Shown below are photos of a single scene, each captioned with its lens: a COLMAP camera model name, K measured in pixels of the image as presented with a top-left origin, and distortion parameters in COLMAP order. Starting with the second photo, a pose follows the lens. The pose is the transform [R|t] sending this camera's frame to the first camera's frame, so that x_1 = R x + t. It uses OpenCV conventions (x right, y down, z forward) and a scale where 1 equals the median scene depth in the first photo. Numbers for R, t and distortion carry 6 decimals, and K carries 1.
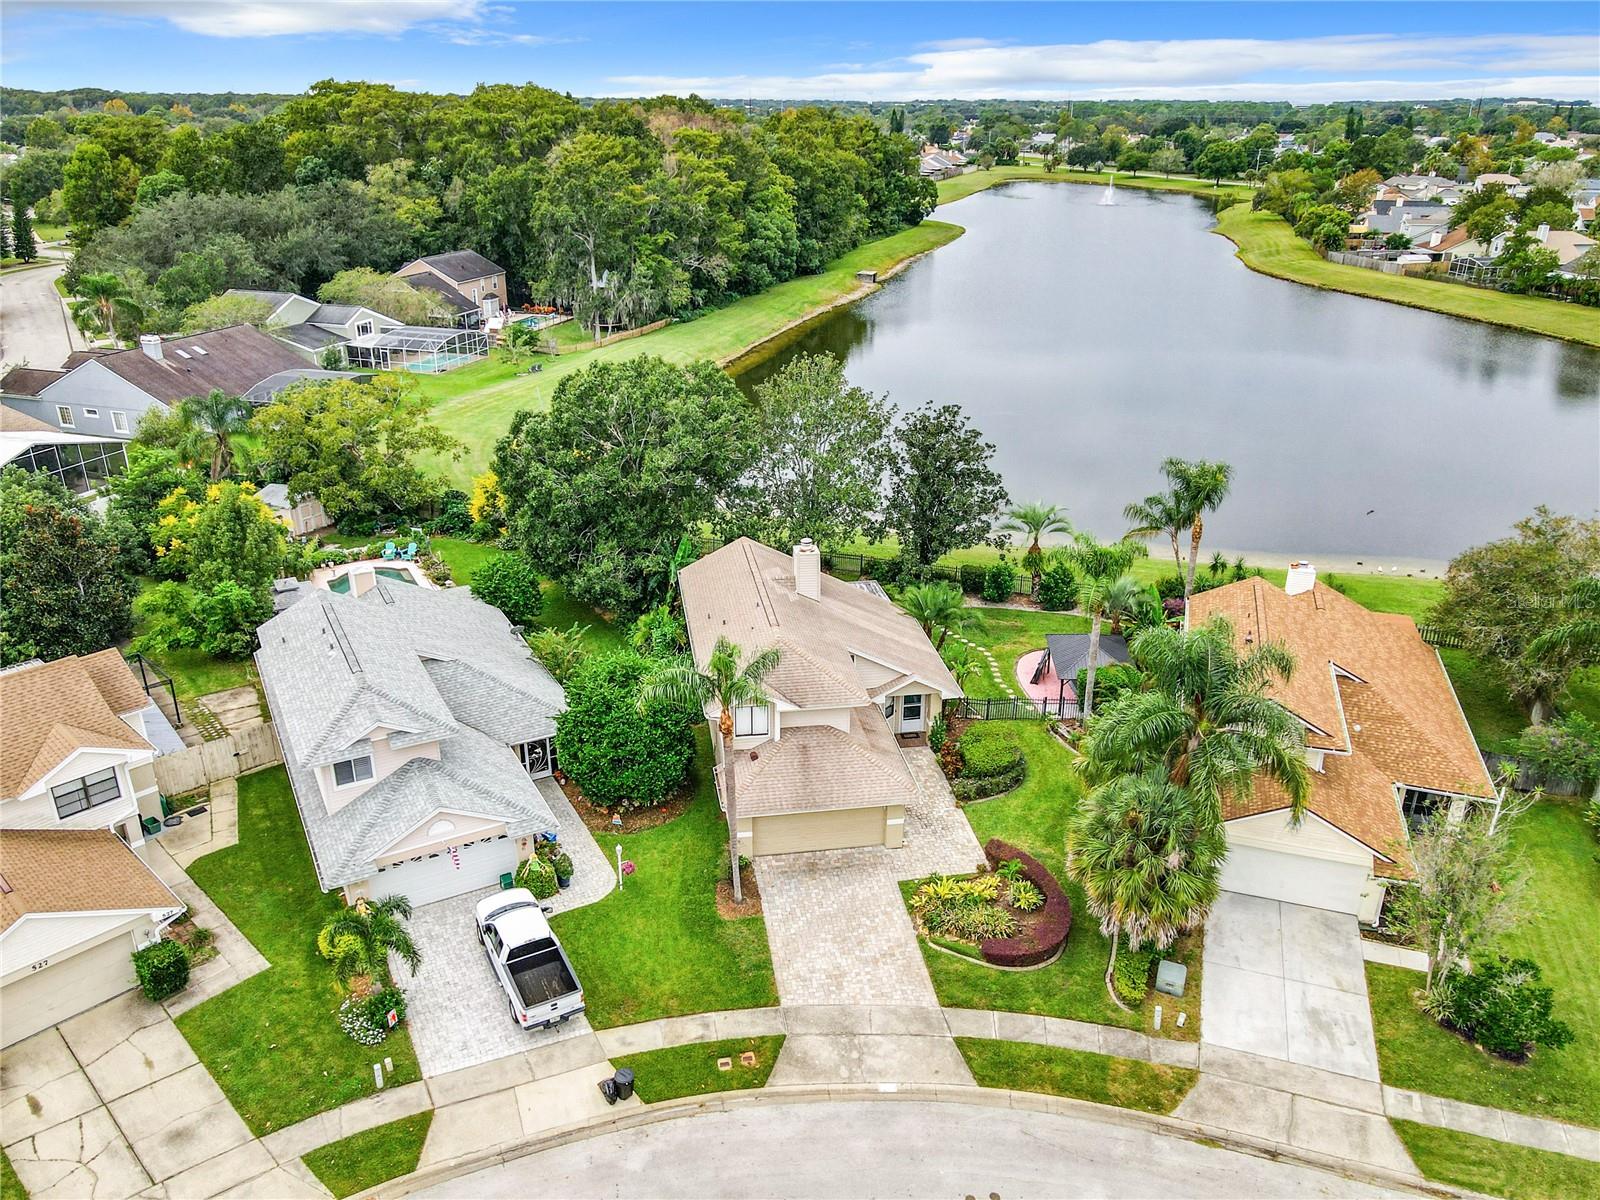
lens RADIAL K [[1161.5, 0, 806.4], [0, 1161.5, 604.1], [0, 0, 1]] dist [0.008717, 0.013936]
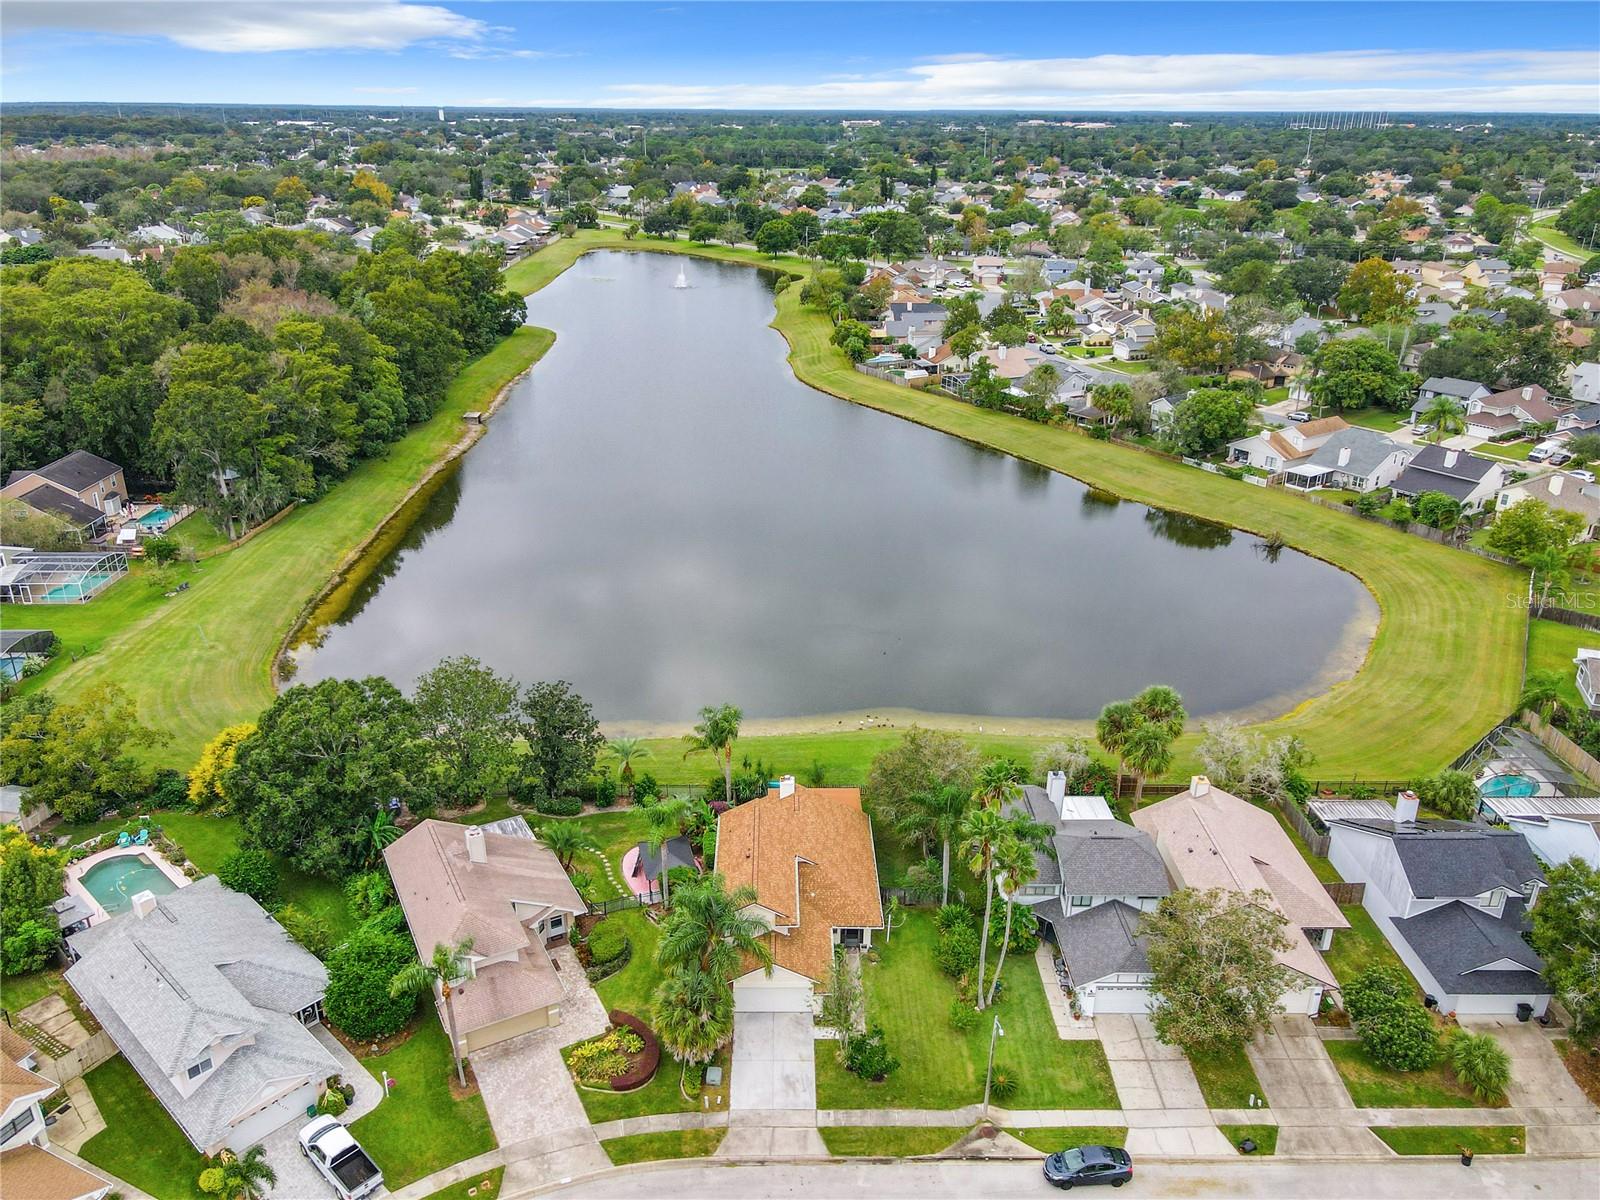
lens RADIAL K [[1161.5, 0, 801.0], [0, 1161.5, 603.3], [0, 0, 1]] dist [0.008717, 0.013936]
pose [[0.946963, -0.120063, 0.298069, -0.011805], [0.120010, 0.992599, 0.018549, -0.312786], [-0.298090, 0.018206, 0.954364, -0.579366]]
